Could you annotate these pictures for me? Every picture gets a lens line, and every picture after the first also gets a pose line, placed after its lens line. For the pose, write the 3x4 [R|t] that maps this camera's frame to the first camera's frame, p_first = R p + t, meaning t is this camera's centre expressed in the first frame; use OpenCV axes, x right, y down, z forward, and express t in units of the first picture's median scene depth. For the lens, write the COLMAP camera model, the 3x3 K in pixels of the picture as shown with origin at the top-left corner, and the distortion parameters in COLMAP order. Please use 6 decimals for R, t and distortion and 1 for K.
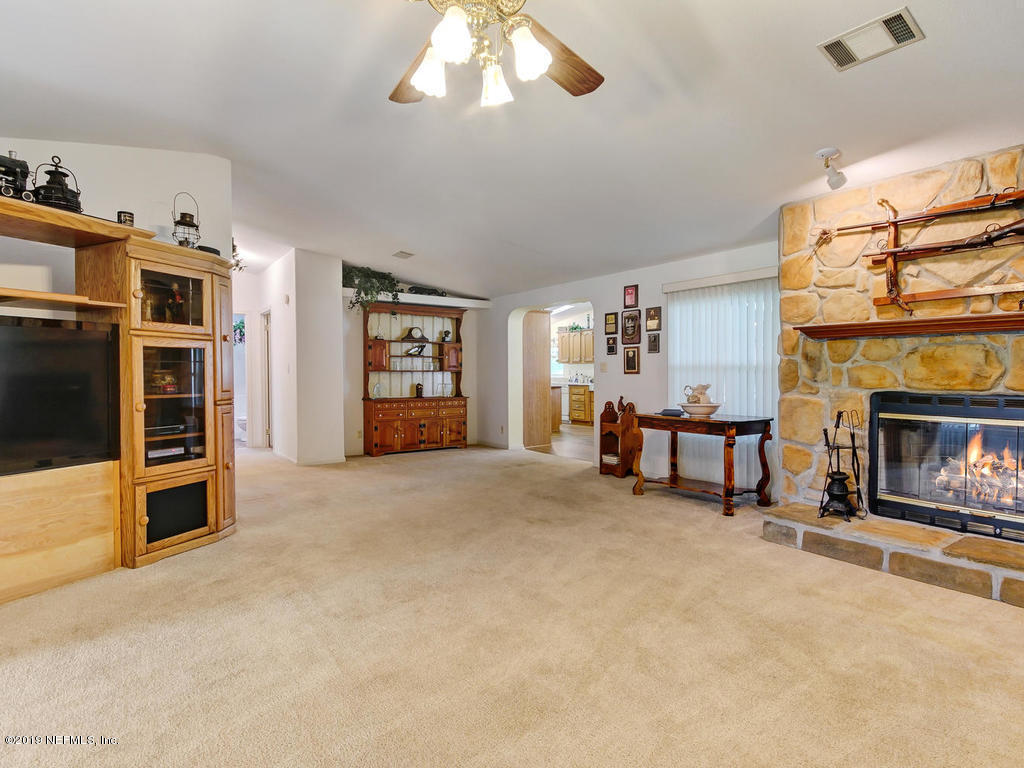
lens RADIAL K [[540.4, 0, 512.0], [0, 540.4, 384.0], [0, 0, 1]] dist [0.001122, -0.000152]
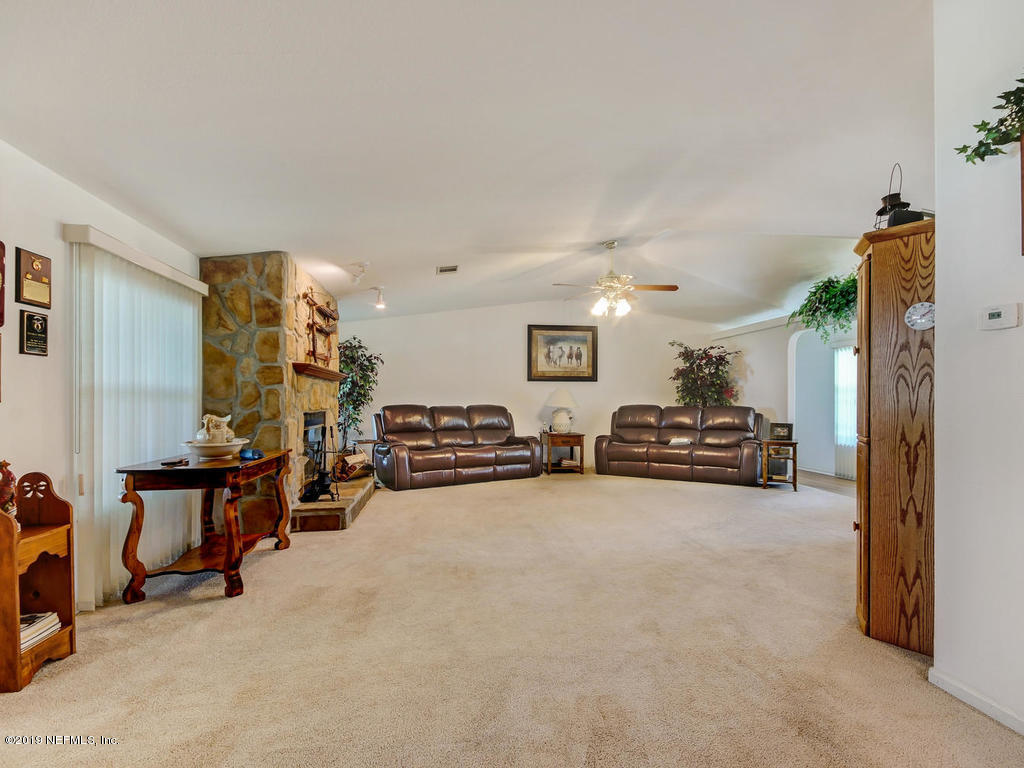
lens RADIAL K [[505.4, 0, 508.4], [0, 505.4, 401.7], [0, 0, 1]] dist [0.003303, 0.000380]
pose [[-0.879779, 0.002810, 0.475374, -0.420990], [0.014178, 0.999693, 0.020331, -0.033419], [-0.475171, 0.024627, -0.879549, 1.772259]]
